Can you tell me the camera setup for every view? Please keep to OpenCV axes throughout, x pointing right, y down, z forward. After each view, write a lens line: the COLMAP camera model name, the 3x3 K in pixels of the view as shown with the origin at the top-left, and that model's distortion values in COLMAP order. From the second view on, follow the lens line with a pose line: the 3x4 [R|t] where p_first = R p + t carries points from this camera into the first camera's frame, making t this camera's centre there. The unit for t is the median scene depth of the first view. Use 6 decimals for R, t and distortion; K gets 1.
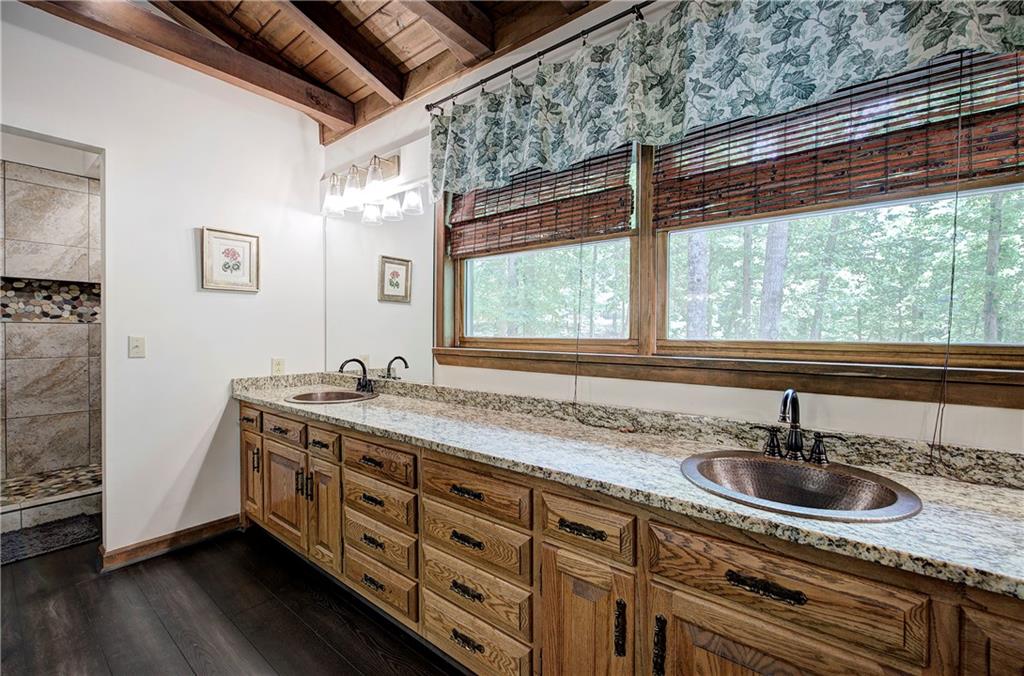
lens RADIAL K [[435.7, 0, 512.4], [0, 435.7, 335.9], [0, 0, 1]] dist [-0.000762, 0.001158]
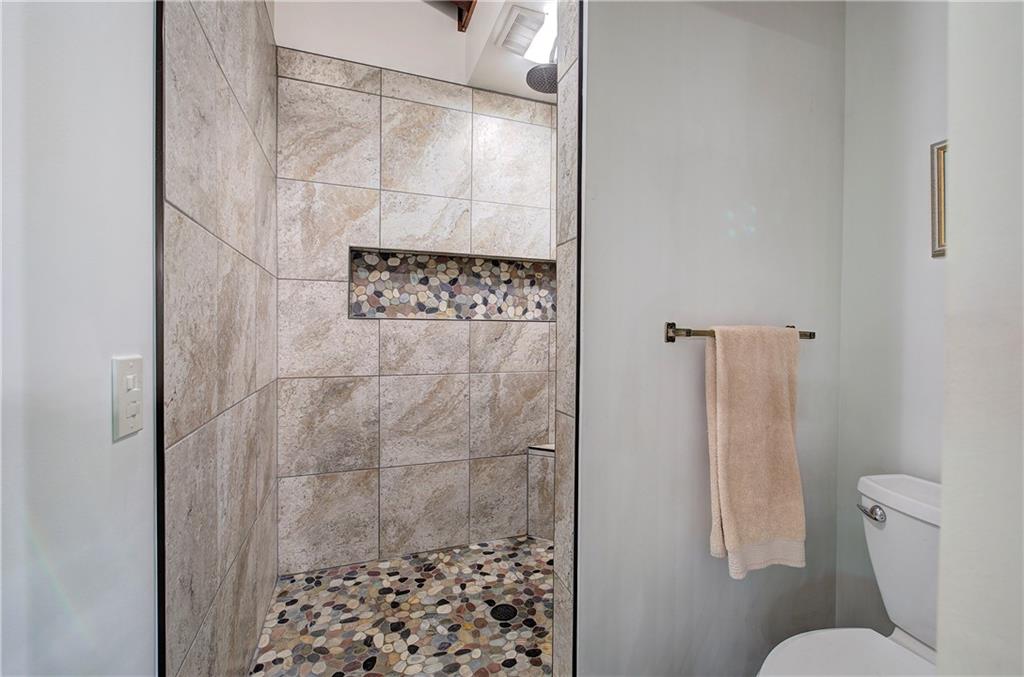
lens RADIAL K [[435.7, 0, 511.9], [0, 435.7, 332.9], [0, 0, 1]] dist [-0.000762, 0.001158]
pose [[0.862154, 0.006808, -0.506600, -0.631606], [-0.007842, 0.999969, 0.000092, -0.011683], [0.506585, 0.003894, 0.862181, 0.513577]]
